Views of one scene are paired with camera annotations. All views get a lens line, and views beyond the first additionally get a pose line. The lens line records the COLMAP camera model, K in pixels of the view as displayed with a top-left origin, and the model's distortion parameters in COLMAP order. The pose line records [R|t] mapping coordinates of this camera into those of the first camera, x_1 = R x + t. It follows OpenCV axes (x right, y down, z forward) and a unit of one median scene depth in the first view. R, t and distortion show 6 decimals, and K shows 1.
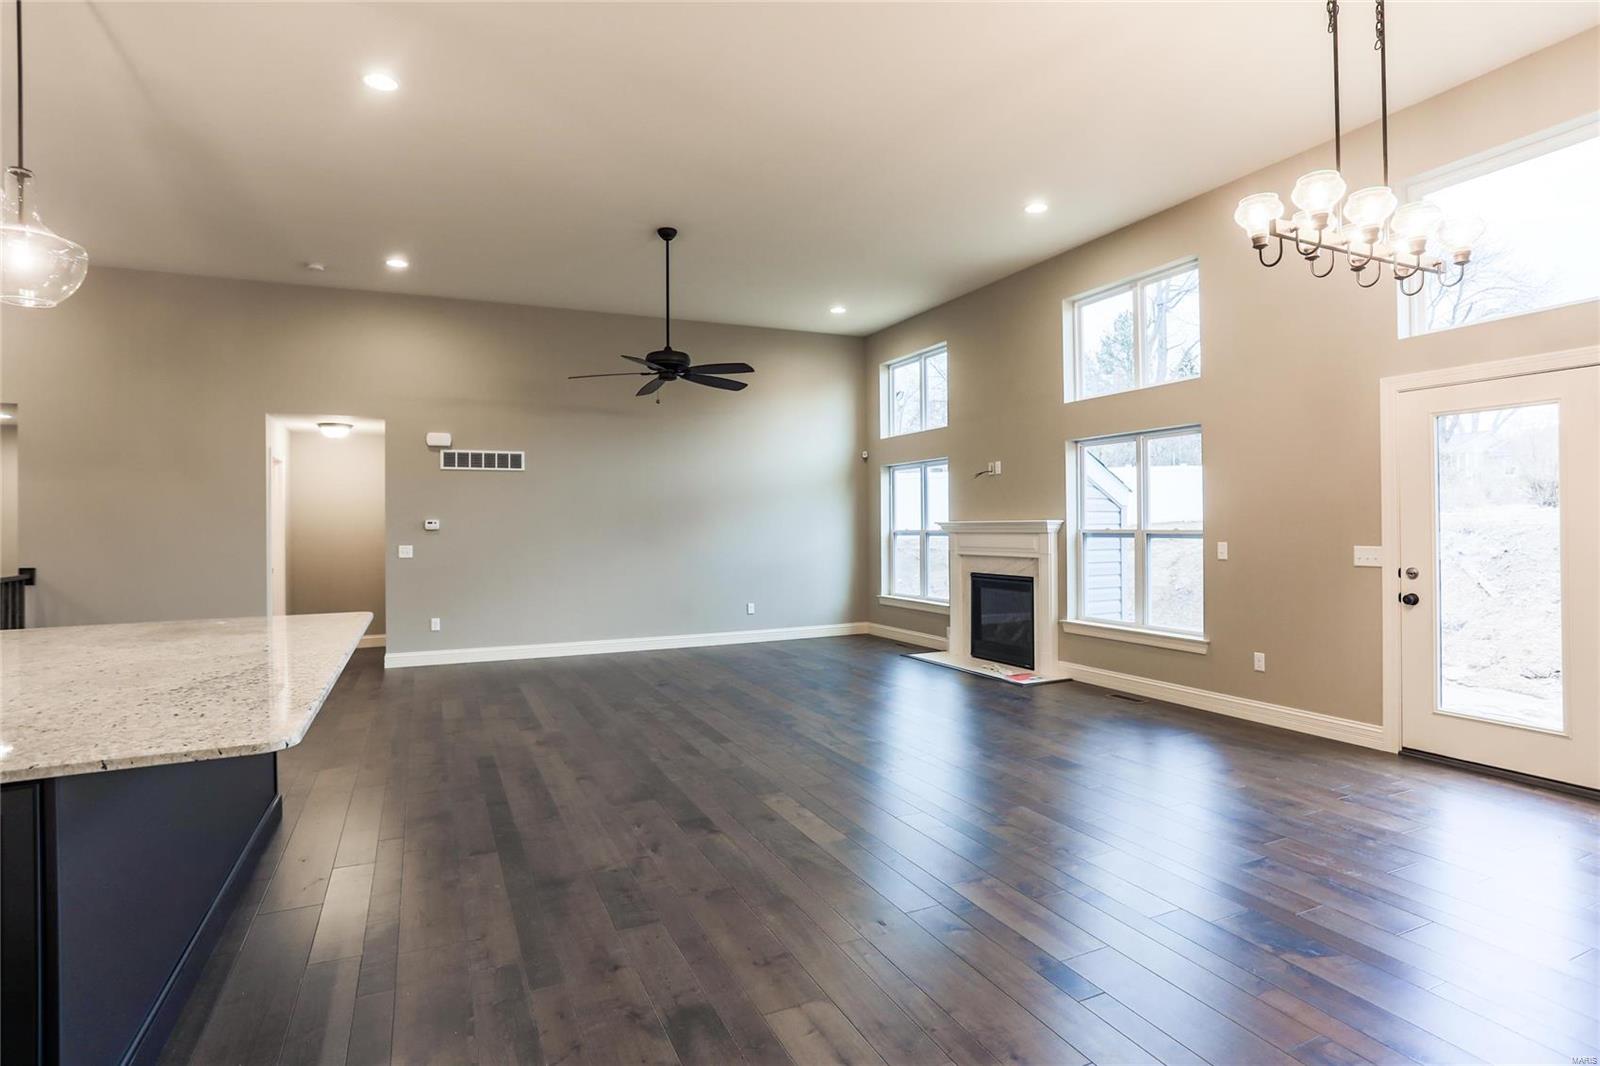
lens RADIAL K [[798.3, 0, 808.4], [0, 798.3, 521.2], [0, 0, 1]] dist [-0.002248, -0.000180]
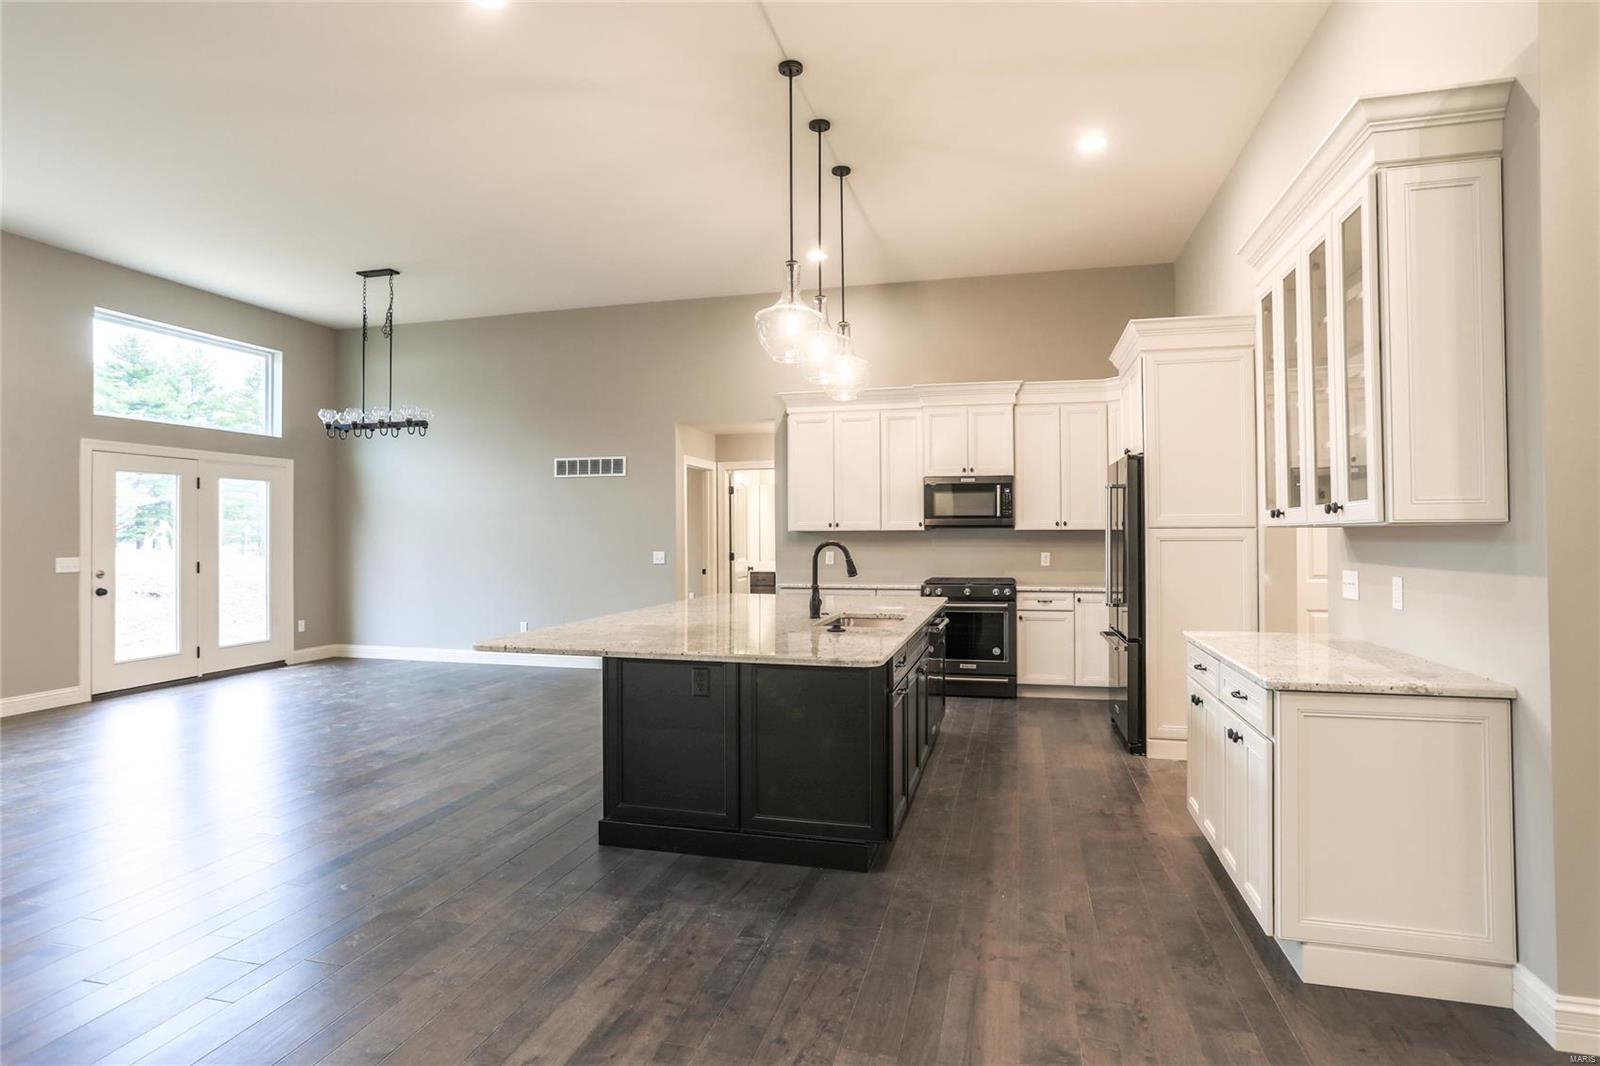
lens RADIAL K [[798.3, 0, 808.4], [0, 798.3, 521.2], [0, 0, 1]] dist [-0.002248, -0.000180]
pose [[-0.763111, 0.023975, 0.645823, -1.270792], [0.015764, 0.999705, -0.018486, 0.015241], [-0.646075, -0.003926, -0.763264, 1.347956]]
